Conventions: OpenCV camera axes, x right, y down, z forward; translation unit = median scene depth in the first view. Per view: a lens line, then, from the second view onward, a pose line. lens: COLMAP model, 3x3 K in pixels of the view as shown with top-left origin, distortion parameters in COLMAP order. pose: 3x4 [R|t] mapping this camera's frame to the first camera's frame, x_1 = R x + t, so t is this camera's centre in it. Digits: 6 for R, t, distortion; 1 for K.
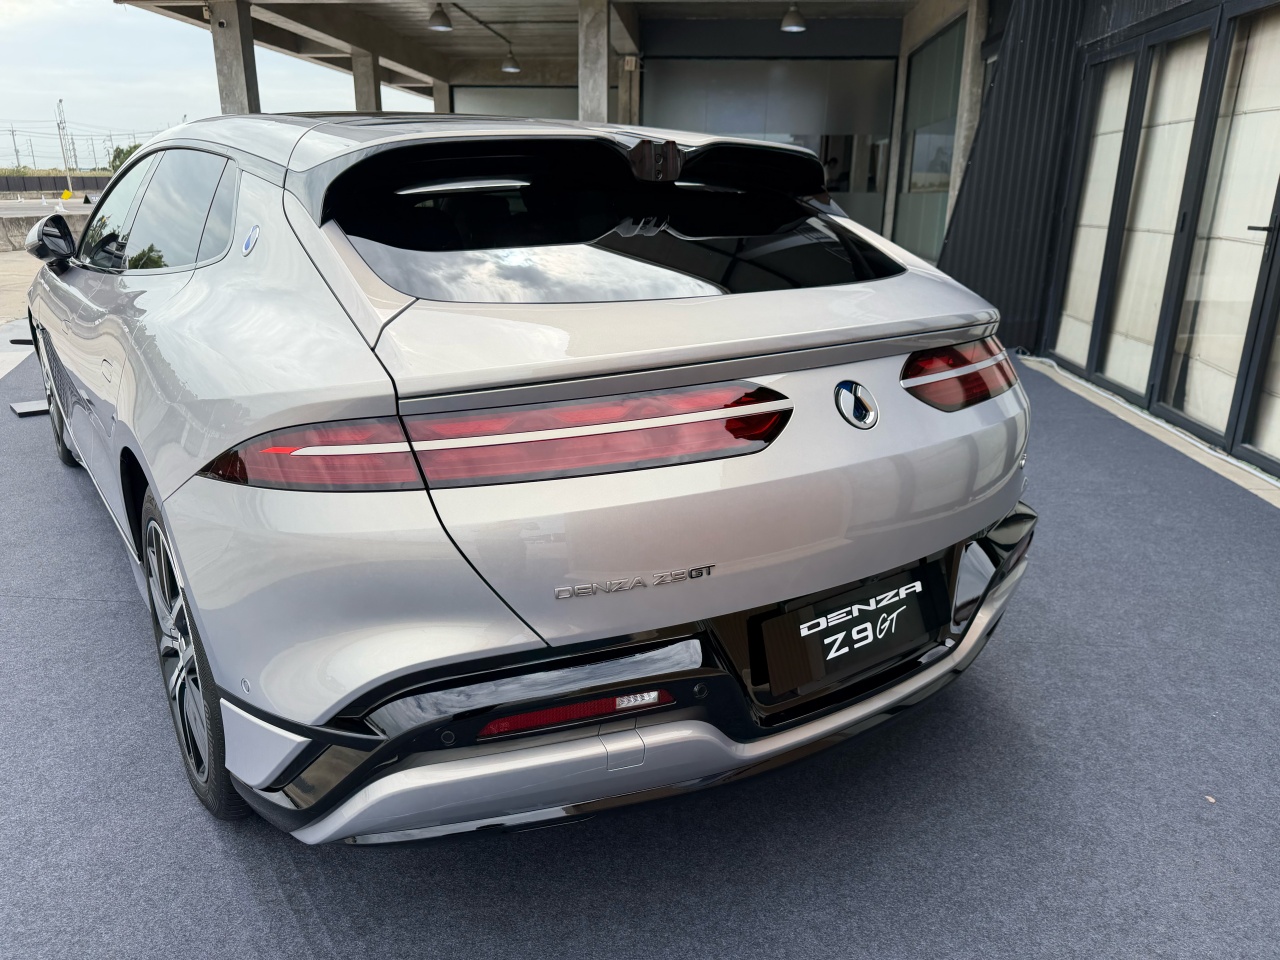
lens RADIAL K [[912.4, 0, 640.0], [0, 912.4, 480.0], [0, 0, 1]] dist [-0.001289, -0.000533]
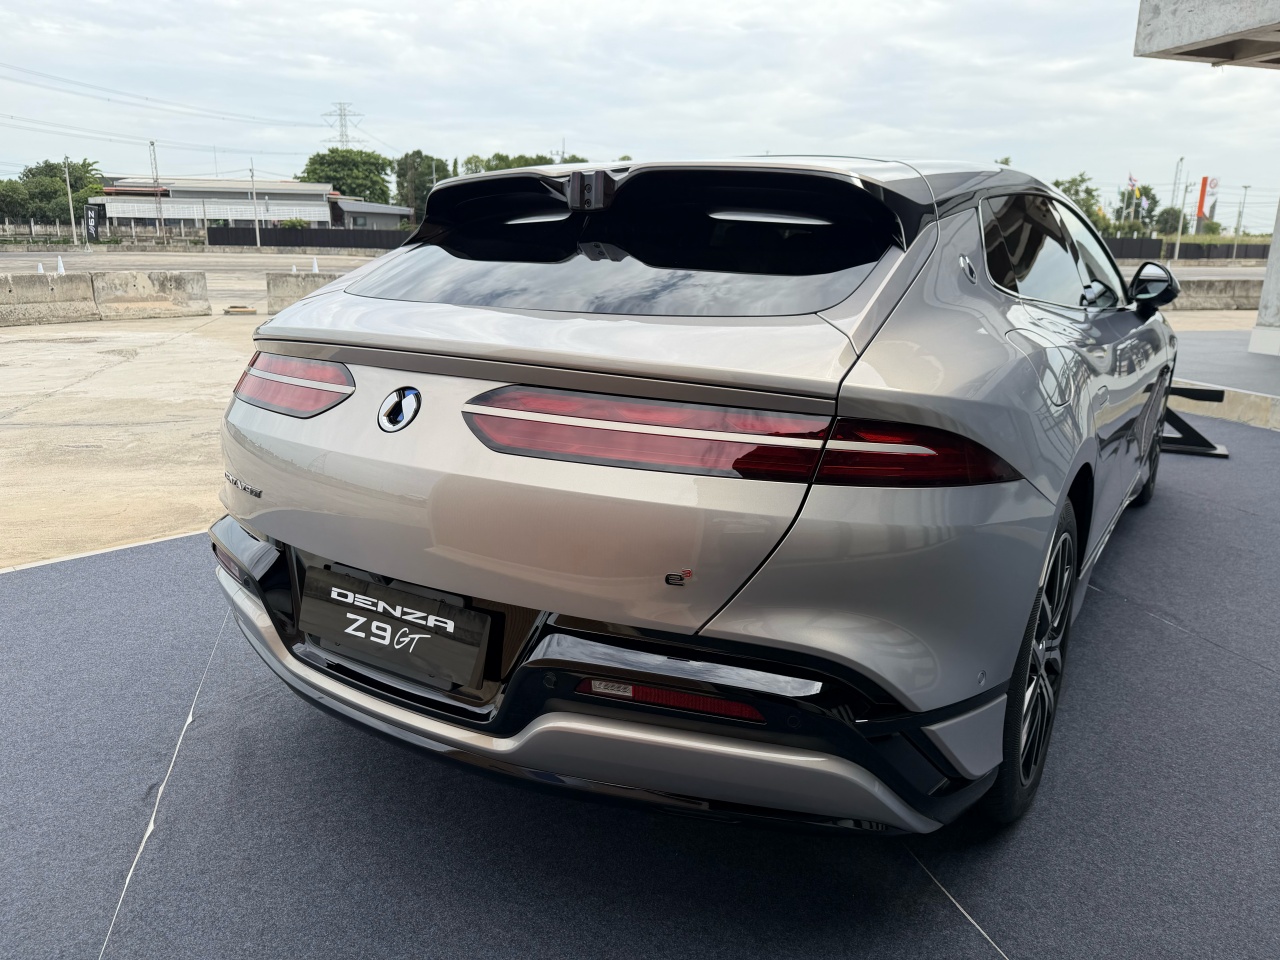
lens RADIAL K [[912.4, 0, 640.0], [0, 912.4, 480.0], [0, 0, 1]] dist [-0.001289, -0.000533]
pose [[0.381721, 0.225210, -0.896421, 1.060496], [-0.286972, 0.950807, 0.116672, -0.168340], [0.878599, 0.212712, 0.427572, 0.672765]]
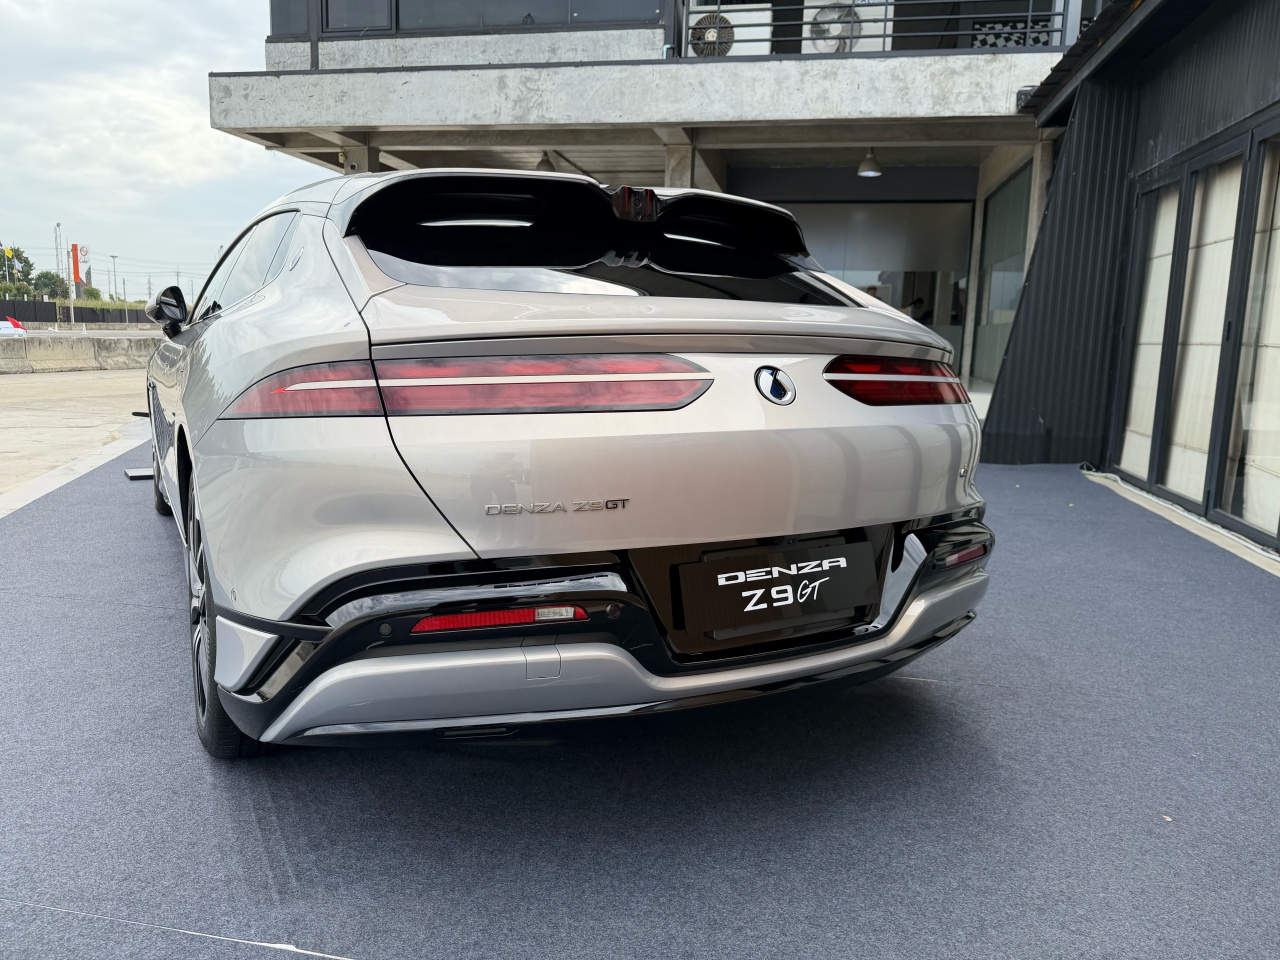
lens RADIAL K [[907.2, 0, 637.9], [0, 907.2, 464.6], [0, 0, 1]] dist [0.007114, -0.007706]
pose [[0.993757, 0.034191, -0.106193, 0.156676], [-0.051057, 0.985728, -0.160417, 0.170629], [0.099193, 0.164837, 0.981320, -0.094661]]
